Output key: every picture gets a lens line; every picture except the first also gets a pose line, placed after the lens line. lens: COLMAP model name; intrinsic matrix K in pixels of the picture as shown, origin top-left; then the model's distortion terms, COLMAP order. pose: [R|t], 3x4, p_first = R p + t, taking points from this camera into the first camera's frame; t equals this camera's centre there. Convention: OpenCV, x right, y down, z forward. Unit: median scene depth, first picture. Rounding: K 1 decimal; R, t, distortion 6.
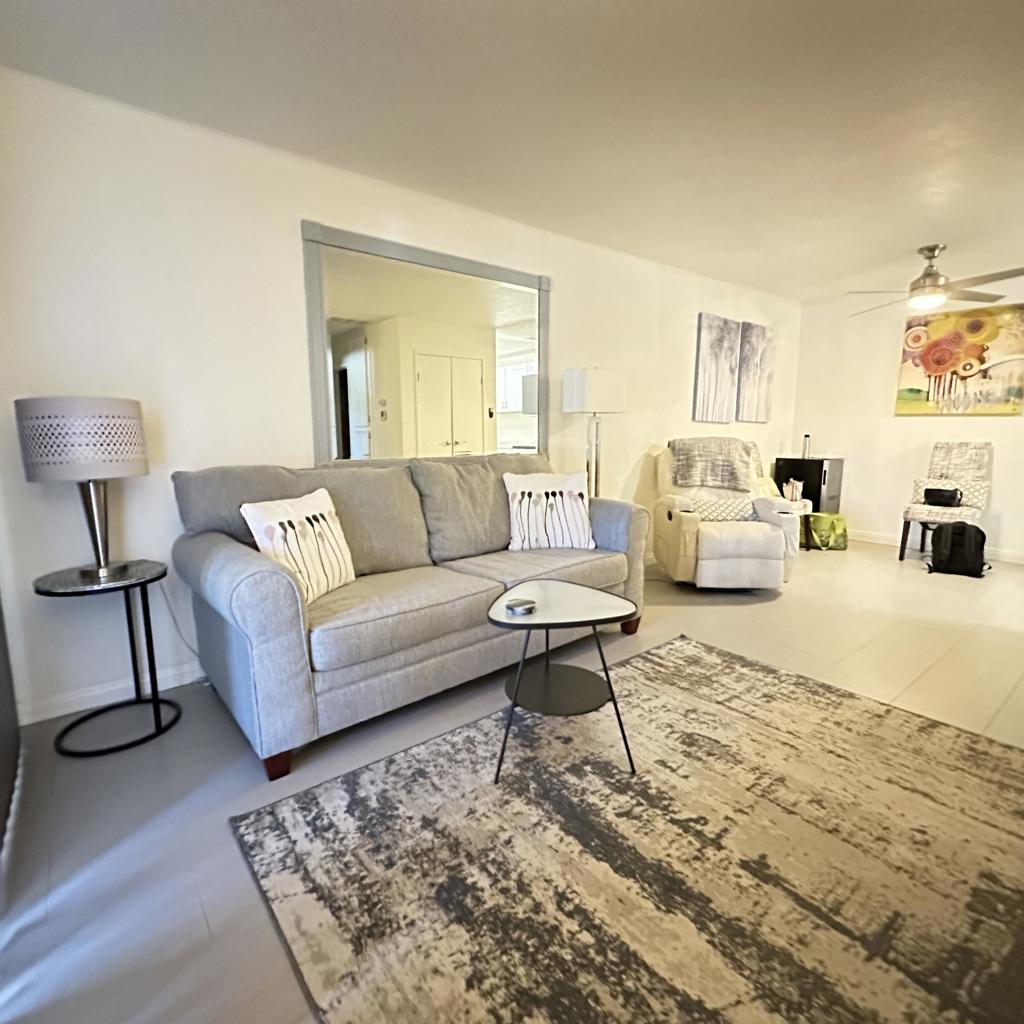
lens RADIAL K [[541.9, 0, 513.6], [0, 541.9, 510.3], [0, 0, 1]] dist [-0.007203, 0.002601]
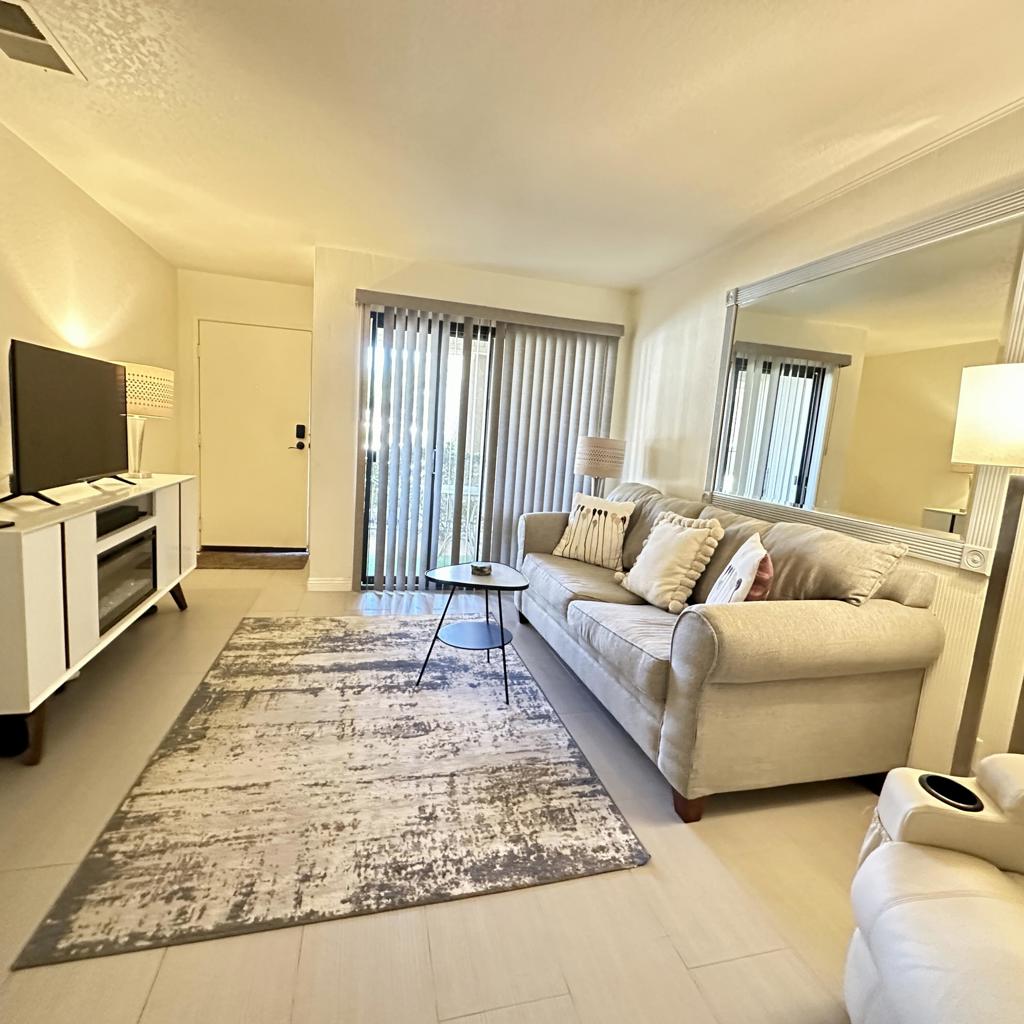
lens RADIAL K [[541.9, 0, 511.1], [0, 541.9, 512.0], [0, 0, 1]] dist [-0.007203, 0.002601]
pose [[-0.407146, 0.107753, -0.906985, 1.436593], [-0.200494, 0.958253, 0.203845, -0.323046], [0.891086, 0.264840, -0.368545, 1.713818]]
